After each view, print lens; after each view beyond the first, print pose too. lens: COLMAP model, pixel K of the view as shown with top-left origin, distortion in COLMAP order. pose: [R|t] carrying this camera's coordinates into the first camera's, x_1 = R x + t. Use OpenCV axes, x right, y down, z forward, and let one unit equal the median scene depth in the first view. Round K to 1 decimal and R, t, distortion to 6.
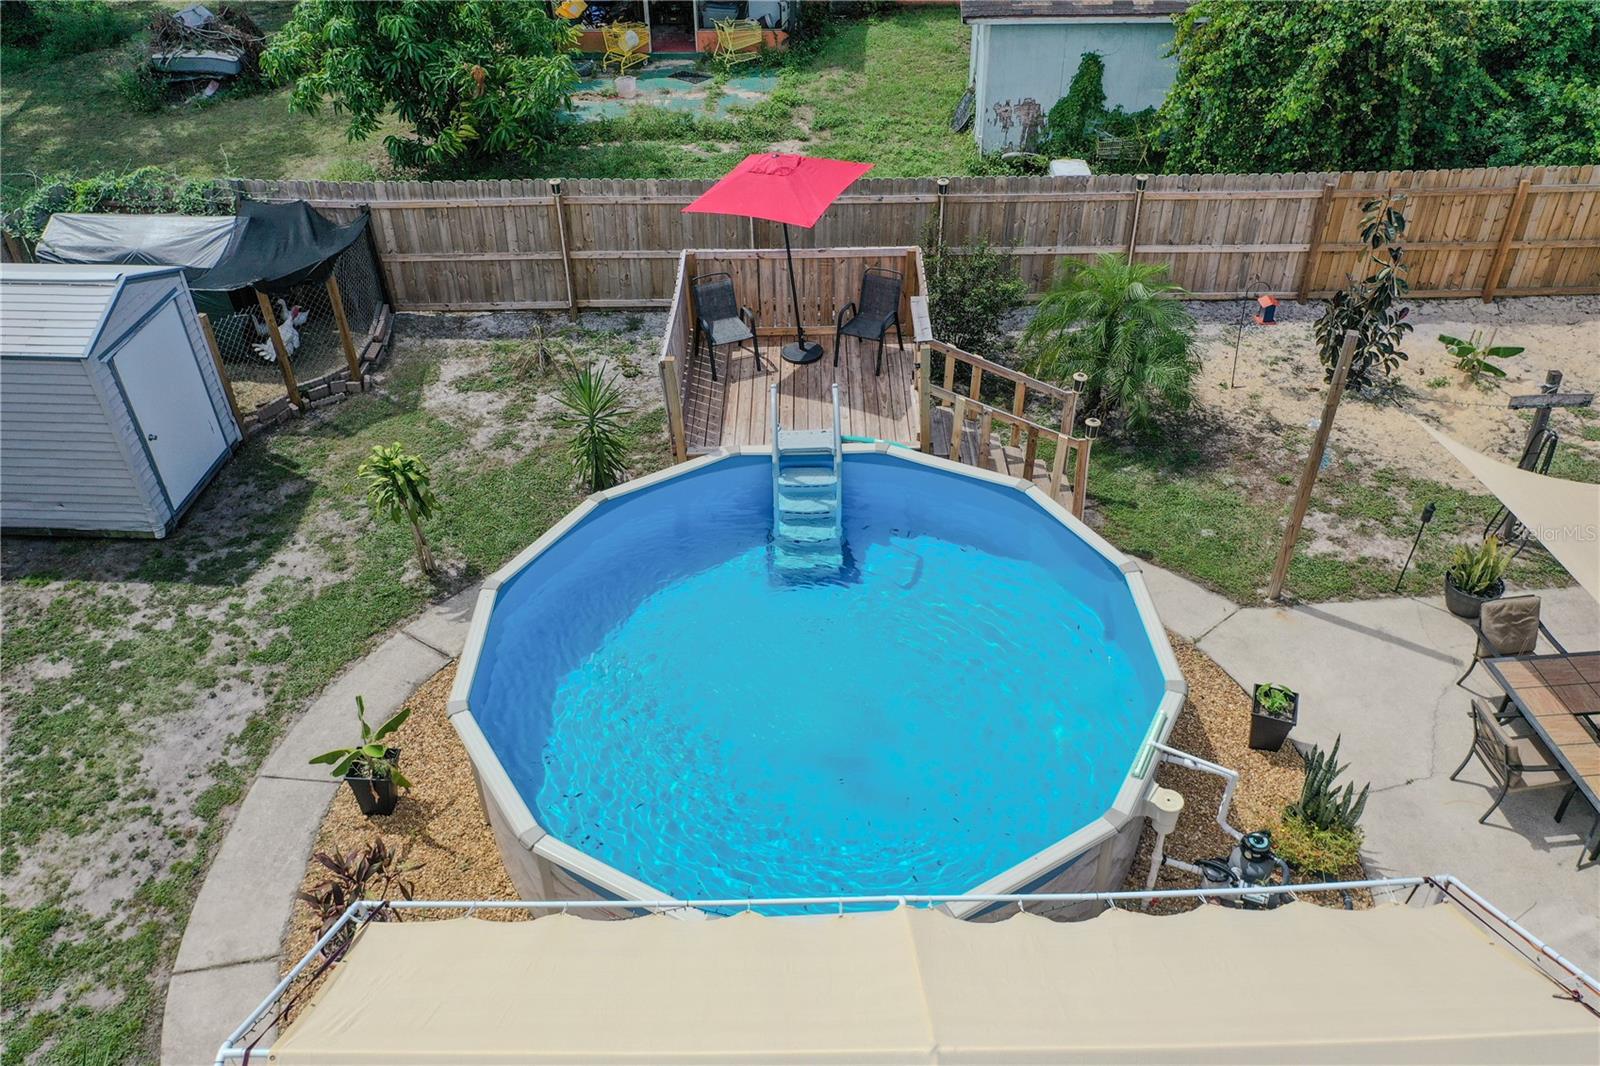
lens RADIAL K [[1277.7, 0, 805.6], [0, 1277.7, 539.6], [0, 0, 1]] dist [0.000957, 0.010172]
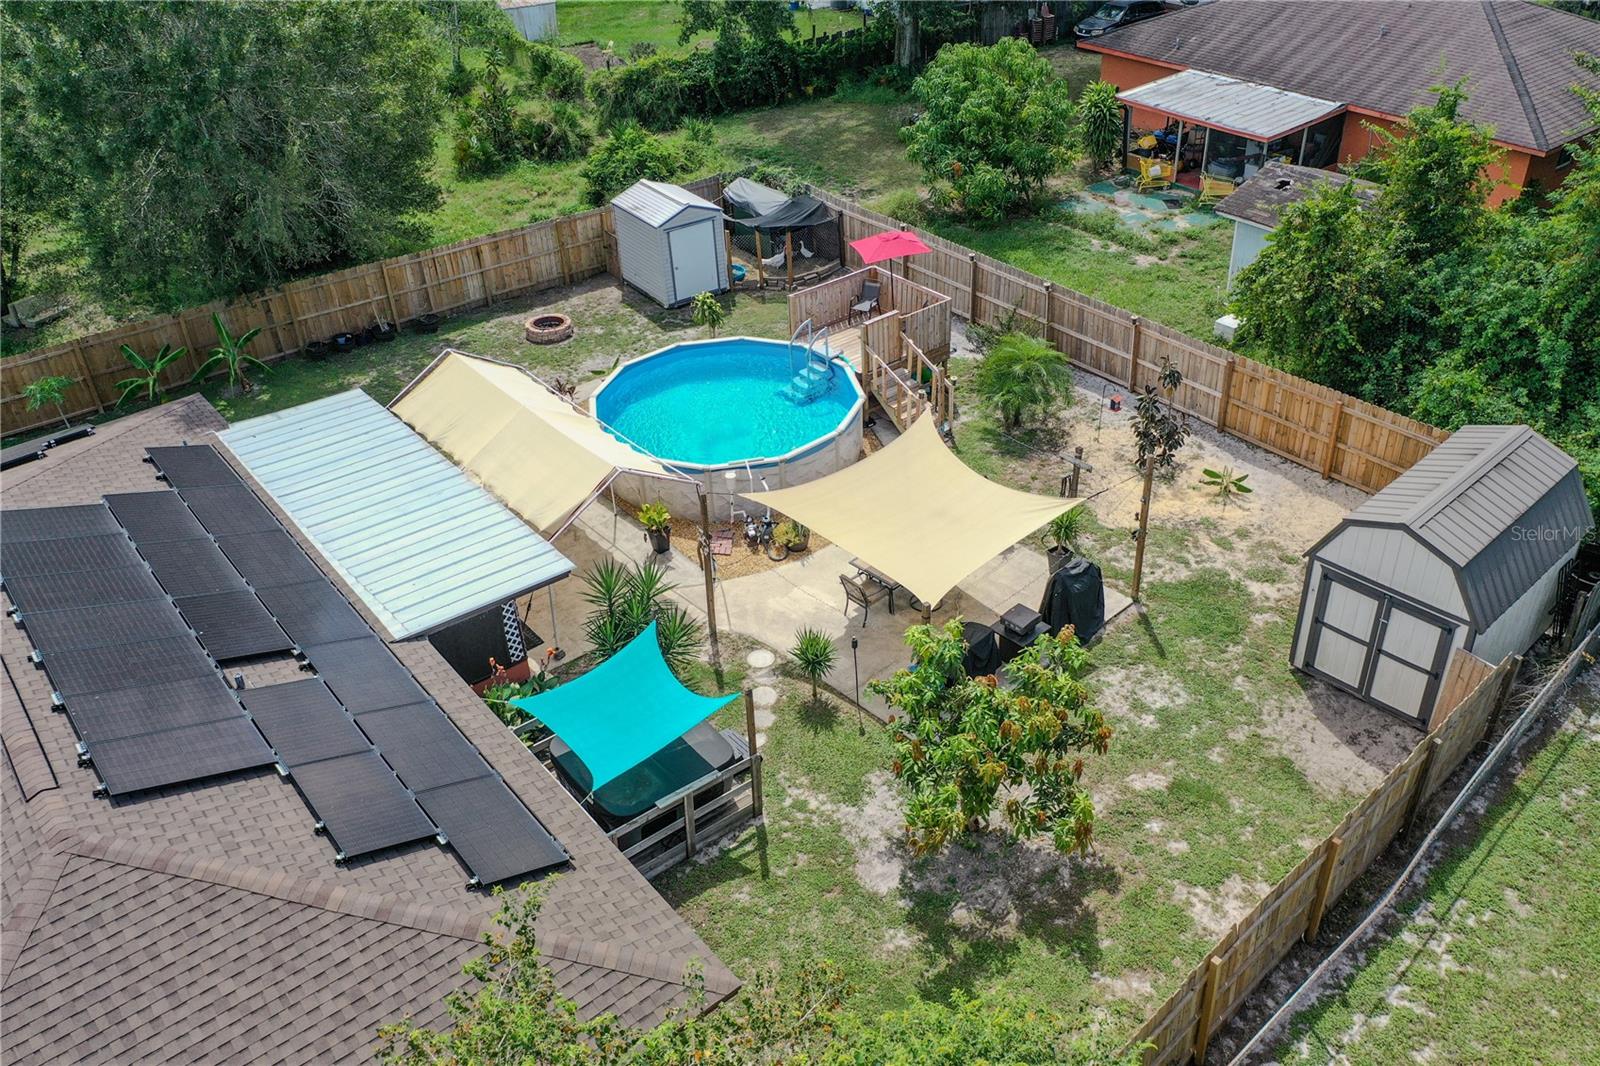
lens RADIAL K [[1277.7, 0, 805.6], [0, 1277.7, 539.6], [0, 0, 1]] dist [0.000957, 0.010172]
pose [[0.632980, 0.433366, -0.641506, 1.256743], [-0.445147, 0.881695, 0.156393, -0.098003], [0.633388, 0.186571, 0.751007, -0.520918]]
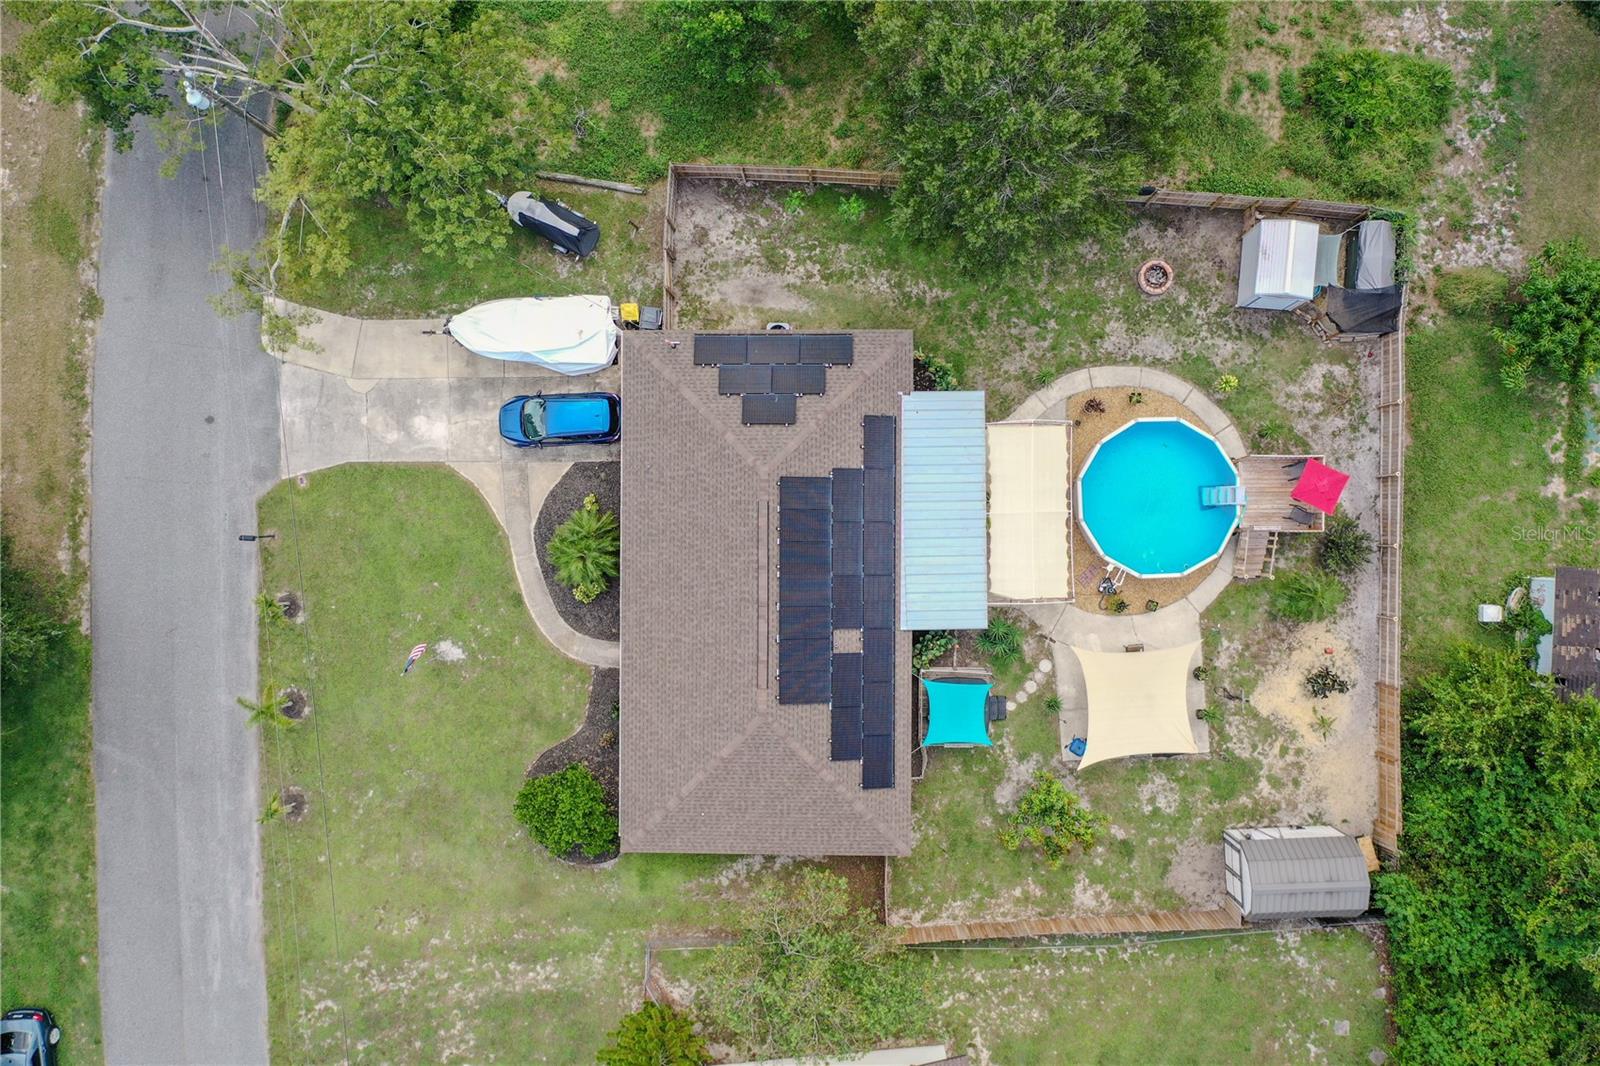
lens RADIAL K [[1277.7, 0, 805.6], [0, 1277.7, 539.6], [0, 0, 1]] dist [0.000957, 0.010172]
pose [[0.001574, 0.999821, 0.018861, 0.043661], [-0.587607, -0.014337, 0.809019, -1.815715], [0.809145, -0.012357, 0.587479, -1.678782]]
